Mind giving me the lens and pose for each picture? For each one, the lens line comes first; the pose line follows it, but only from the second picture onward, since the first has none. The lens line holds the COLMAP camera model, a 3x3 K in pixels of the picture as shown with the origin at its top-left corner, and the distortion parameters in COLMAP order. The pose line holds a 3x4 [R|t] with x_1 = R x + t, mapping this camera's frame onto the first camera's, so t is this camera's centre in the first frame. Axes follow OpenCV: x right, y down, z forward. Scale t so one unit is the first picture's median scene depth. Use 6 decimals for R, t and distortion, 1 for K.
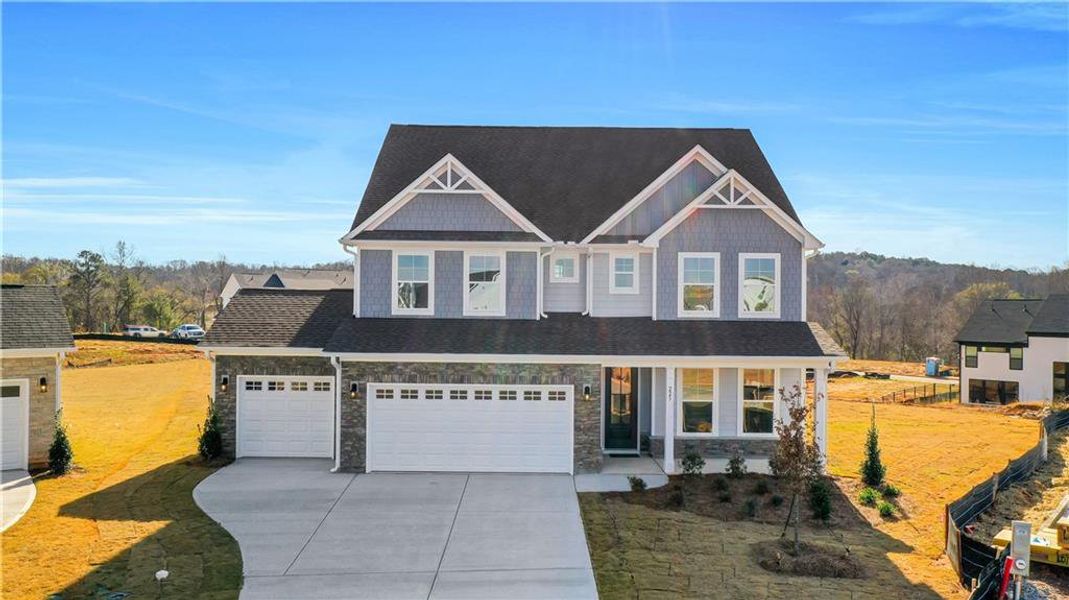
lens RADIAL K [[843.8, 0, 539.1], [0, 843.8, 296.7], [0, 0, 1]] dist [-0.006791, -0.003461]
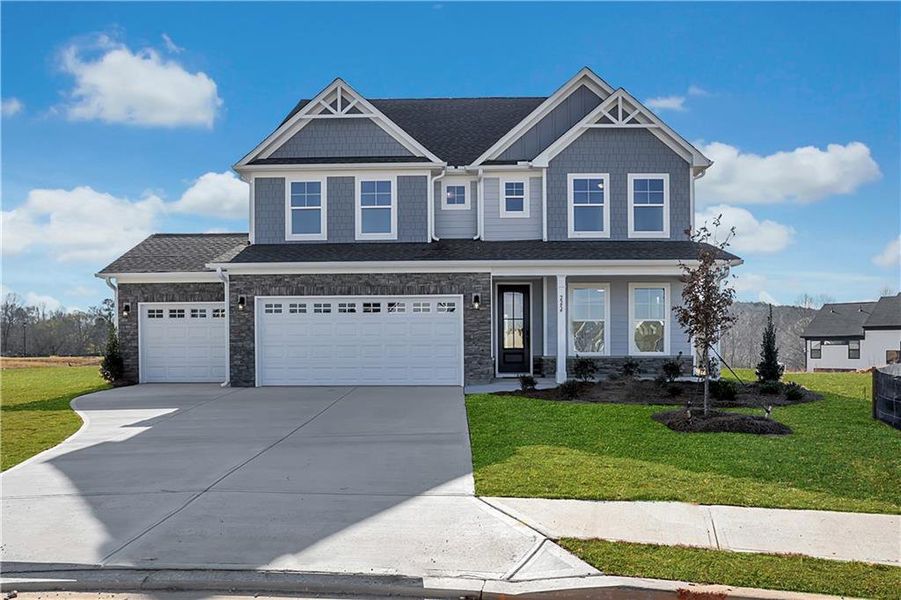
lens RADIAL K [[654.3, 0, 449.0], [0, 654.3, 355.2], [0, 0, 1]] dist [-0.081302, 0.087632]
pose [[0.999614, -0.015915, -0.022788, 0.038280], [0.016459, 0.999579, 0.023874, 0.145728], [0.022398, -0.024240, 0.999455, 0.220620]]
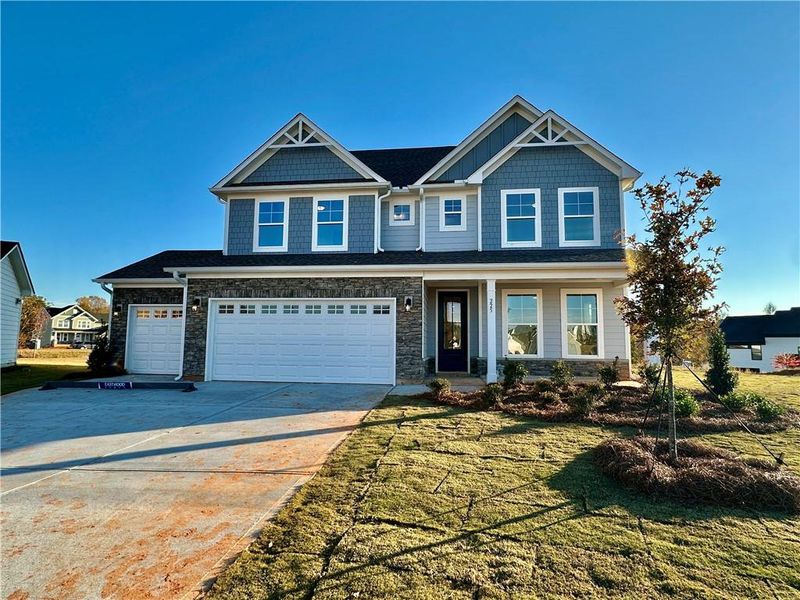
lens RADIAL K [[430.2, 0, 398.9], [0, 430.2, 304.0], [0, 0, 1]] dist [-0.000765, -0.000107]
pose [[0.991502, -0.012801, -0.129462, 0.105012], [0.002005, 0.996532, -0.083181, 0.145487], [0.130078, 0.082214, 0.988089, 0.445132]]
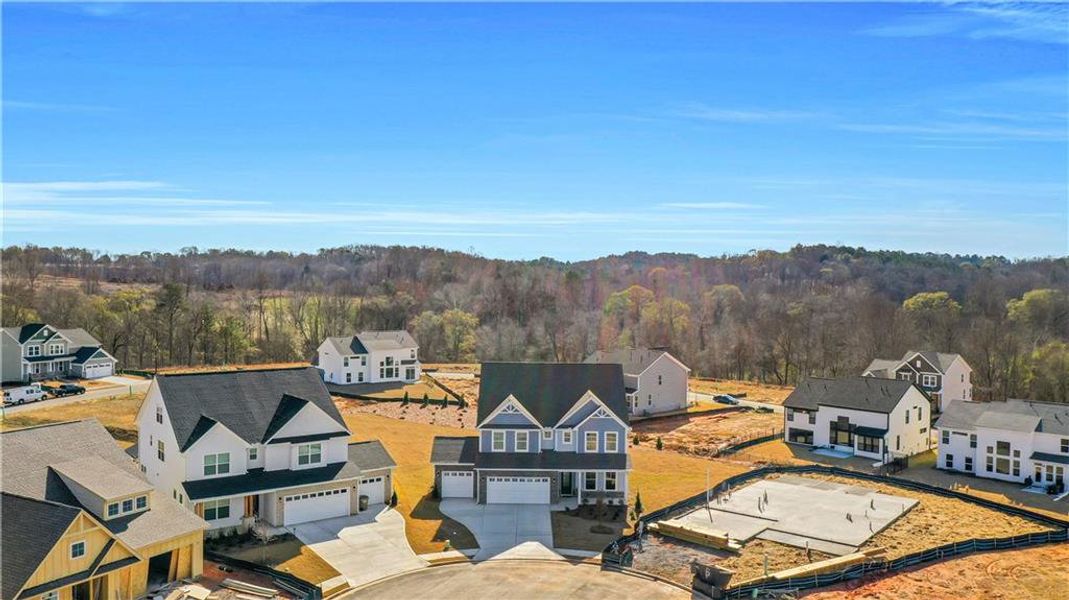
lens RADIAL K [[843.8, 0, 539.1], [0, 843.8, 296.7], [0, 0, 1]] dist [-0.006791, -0.003461]
pose [[0.999991, 0.002583, 0.003292, -0.012798], [-0.002677, 0.999585, 0.028682, -0.641810], [-0.003216, -0.028691, 0.999583, -2.094376]]
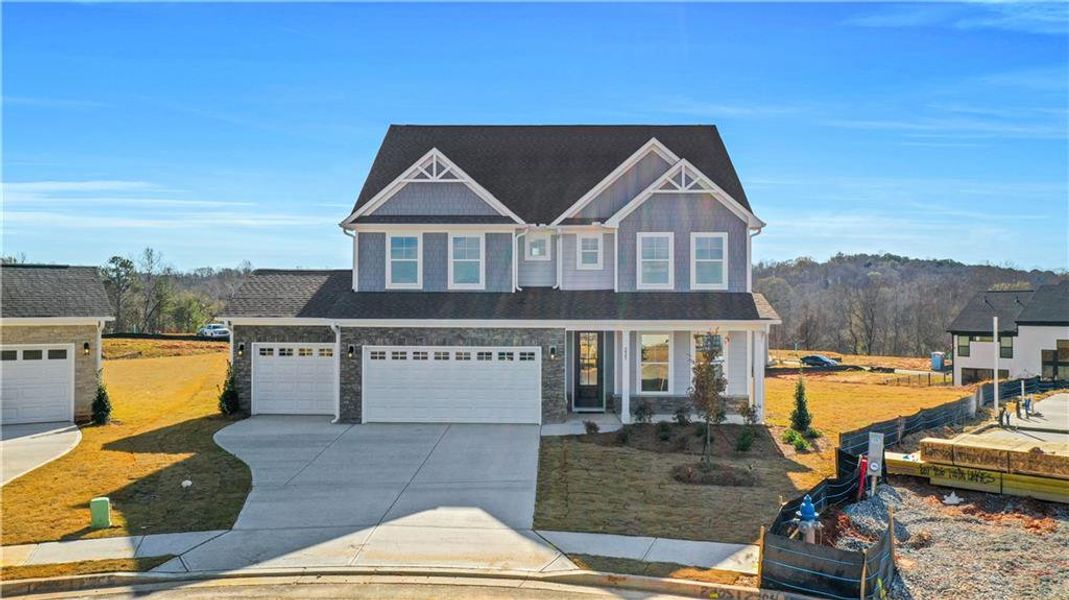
lens RADIAL K [[843.8, 0, 539.1], [0, 843.8, 296.7], [0, 0, 1]] dist [-0.006791, -0.003461]
pose [[0.999595, -0.007013, -0.027581, 0.065444], [0.006836, 0.999955, -0.006534, 0.041145], [0.027626, 0.006343, 0.999598, -0.139042]]
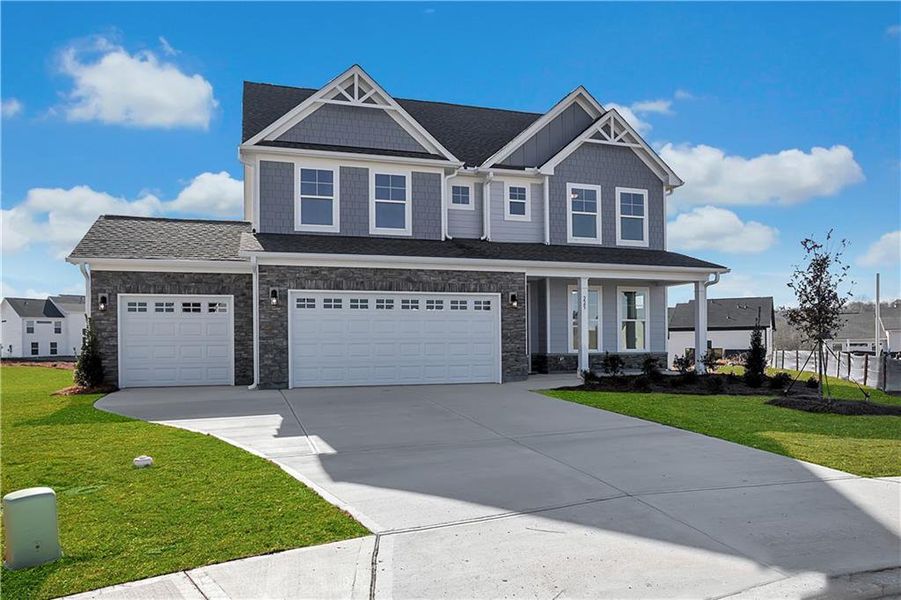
lens RADIAL K [[633.1, 0, 450.9], [0, 633.1, 347.0], [0, 0, 1]] dist [-0.080326, 0.075495]
pose [[0.955689, -0.019495, 0.293732, -0.219550], [0.016036, 0.999771, 0.014182, 0.145807], [-0.293941, -0.008843, 0.955783, 0.279088]]
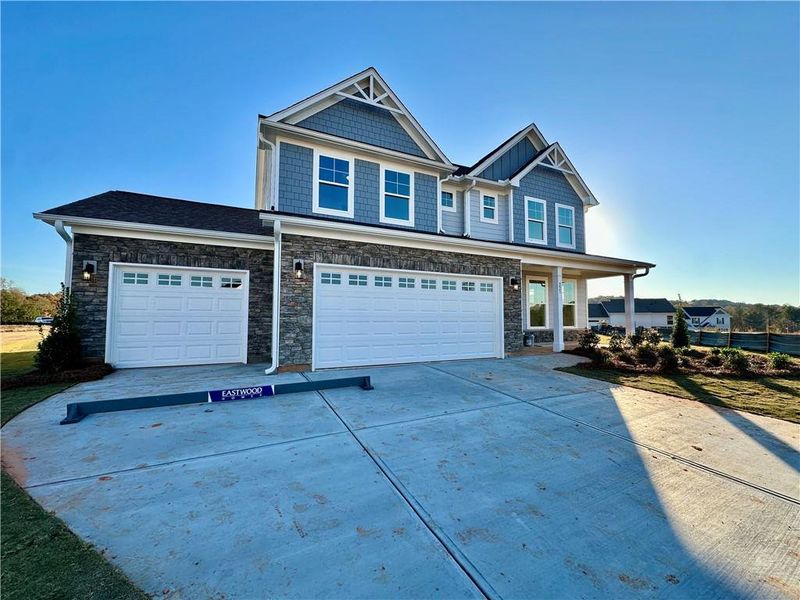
lens RADIAL K [[318.3, 0, 399.8], [0, 318.3, 301.2], [0, 0, 1]] dist [-0.002090, -0.000160]
pose [[0.908867, 0.013522, 0.416868, -0.239049], [0.002334, 0.999294, -0.037502, 0.141494], [-0.417081, 0.035058, 0.908193, 0.628699]]
